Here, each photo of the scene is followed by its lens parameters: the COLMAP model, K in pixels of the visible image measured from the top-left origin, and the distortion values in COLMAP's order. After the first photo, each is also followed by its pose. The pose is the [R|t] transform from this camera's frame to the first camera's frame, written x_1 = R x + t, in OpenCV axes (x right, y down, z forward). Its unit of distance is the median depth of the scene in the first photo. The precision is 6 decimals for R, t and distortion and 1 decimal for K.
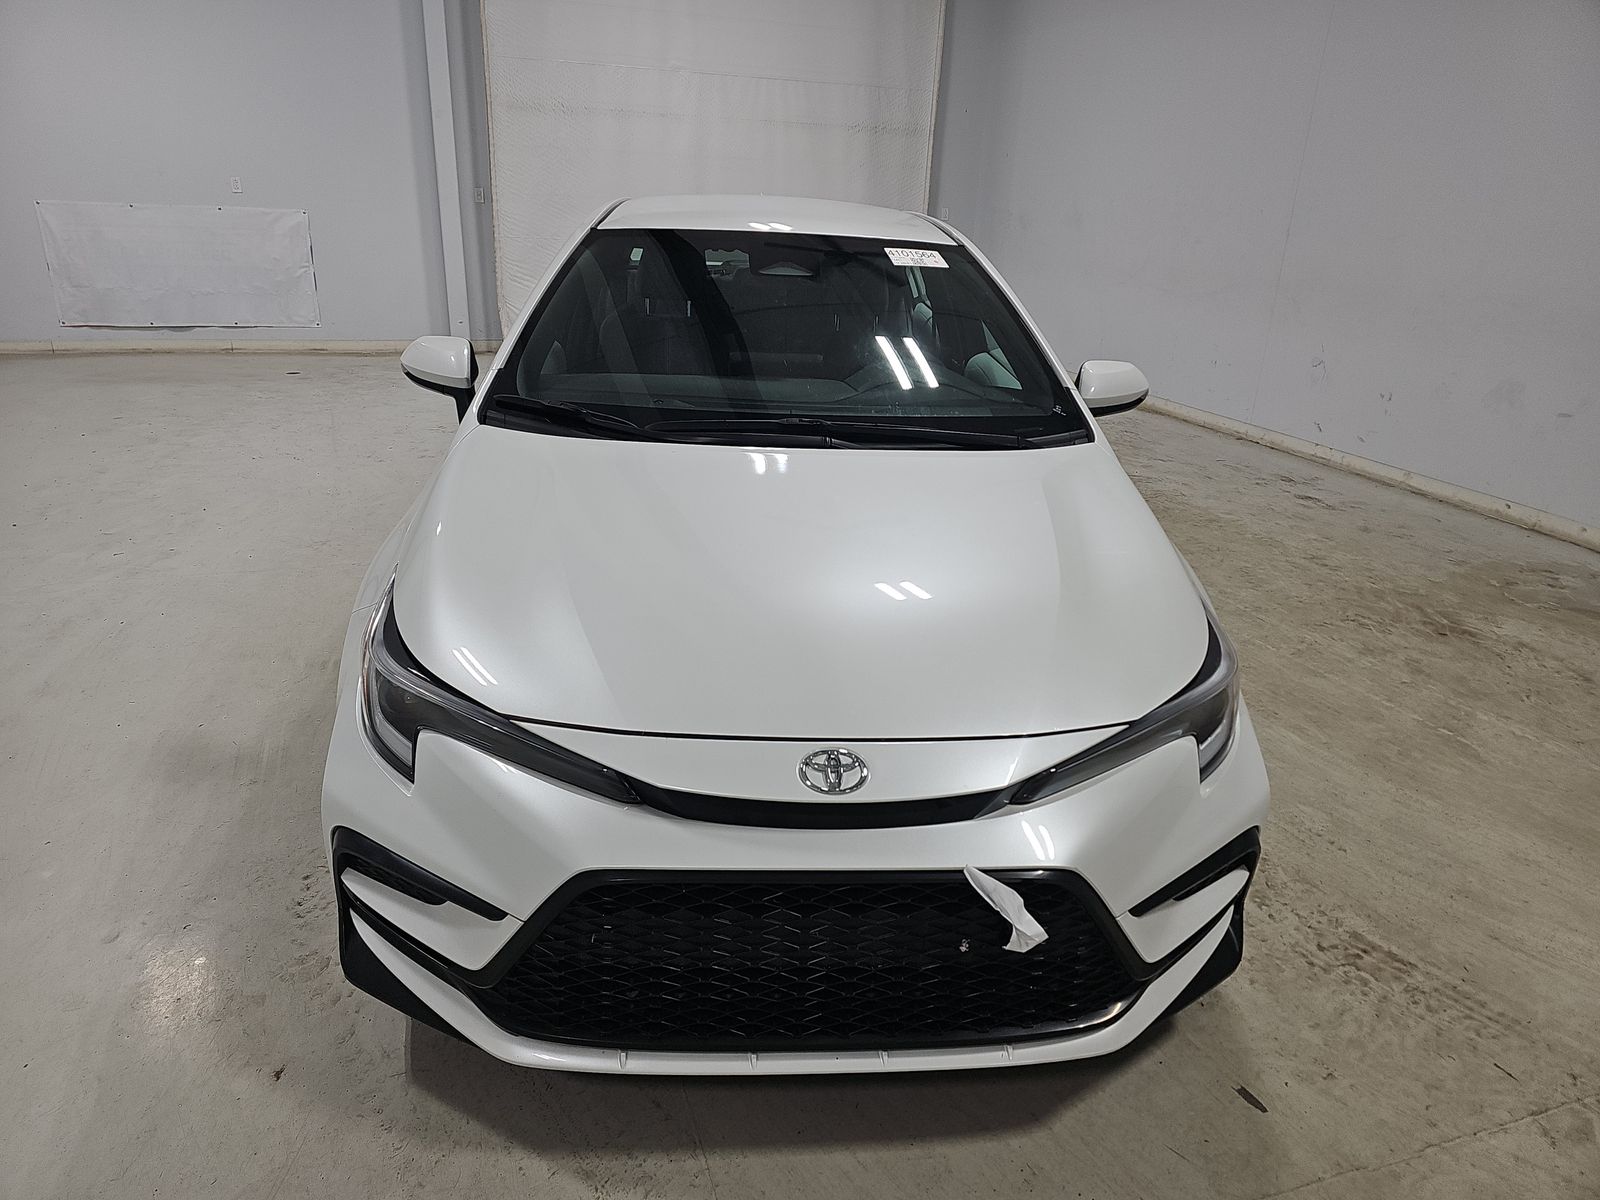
lens RADIAL K [[1044.3, 0, 796.4], [0, 1044.3, 604.5], [0, 0, 1]] dist [0.033073, -0.023973]
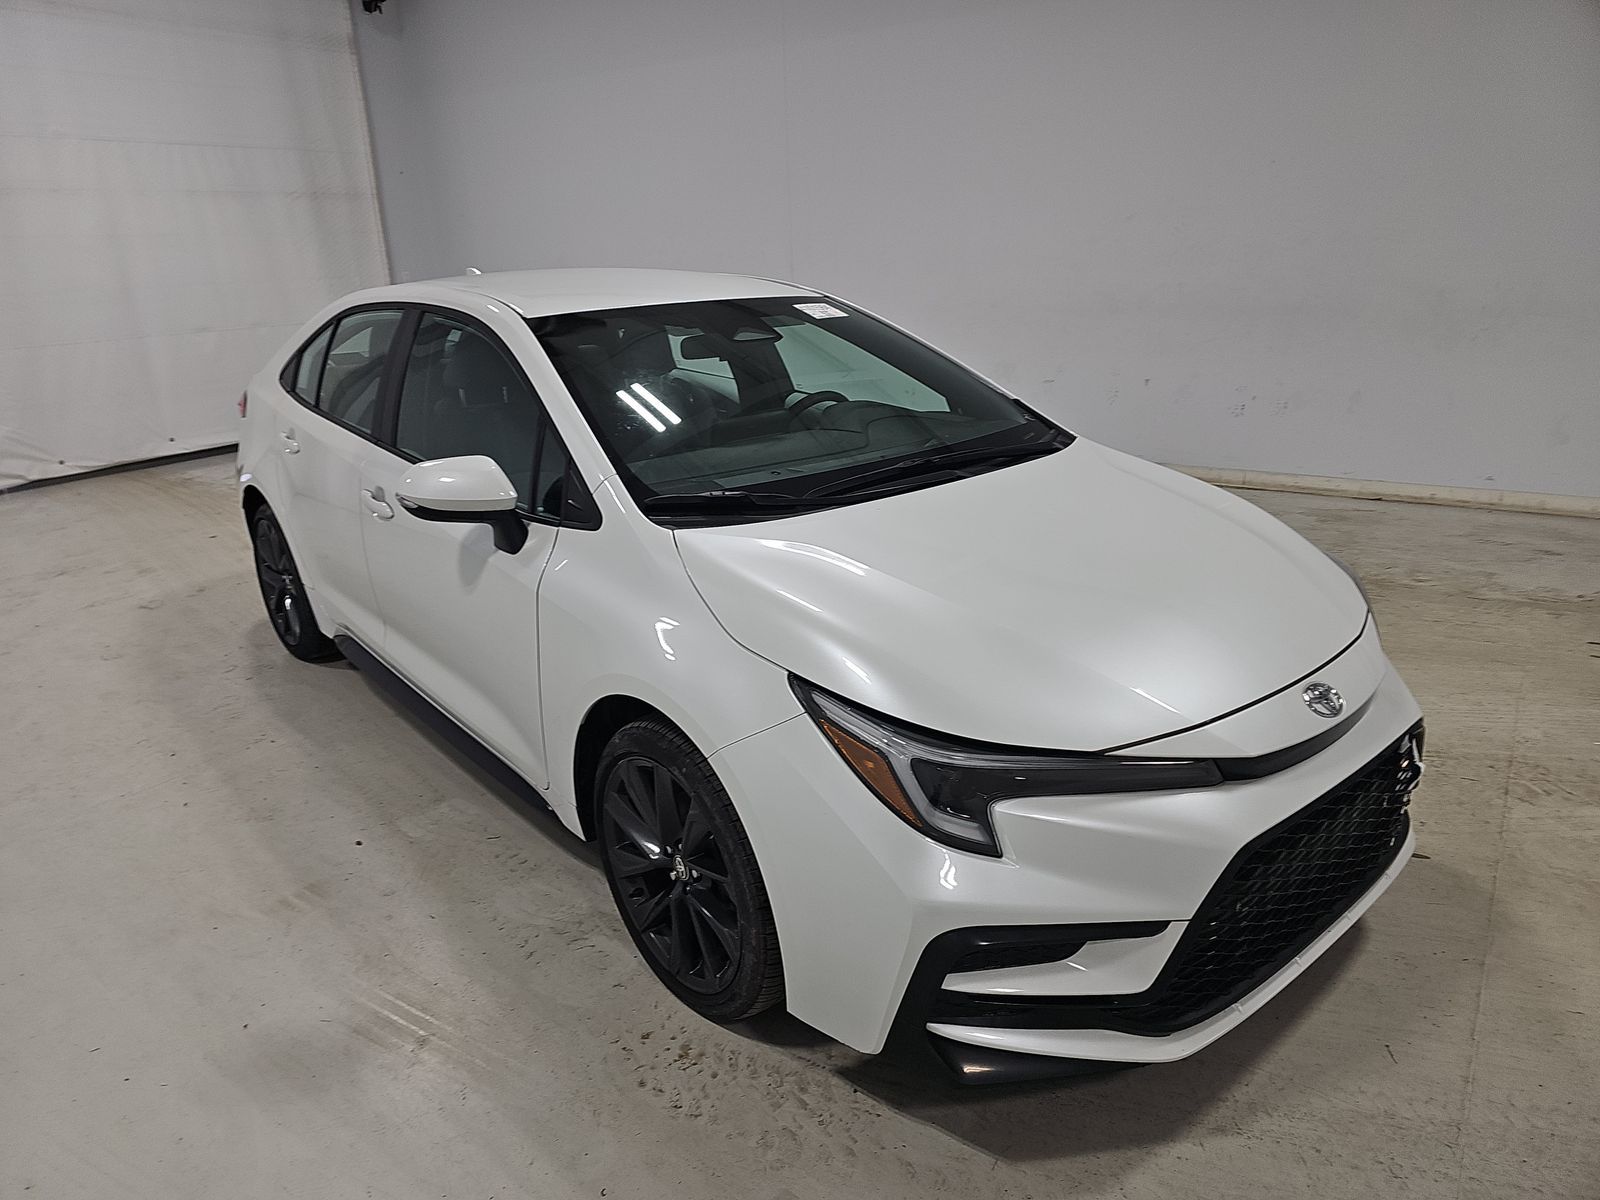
lens RADIAL K [[1044.3, 0, 792.9], [0, 1044.3, 598.2], [0, 0, 1]] dist [0.033073, -0.023973]
pose [[0.804487, -0.255952, 0.535994, -0.924242], [0.280360, 0.959173, 0.037232, -0.149114], [-0.523641, 0.120318, 0.843400, 0.210670]]
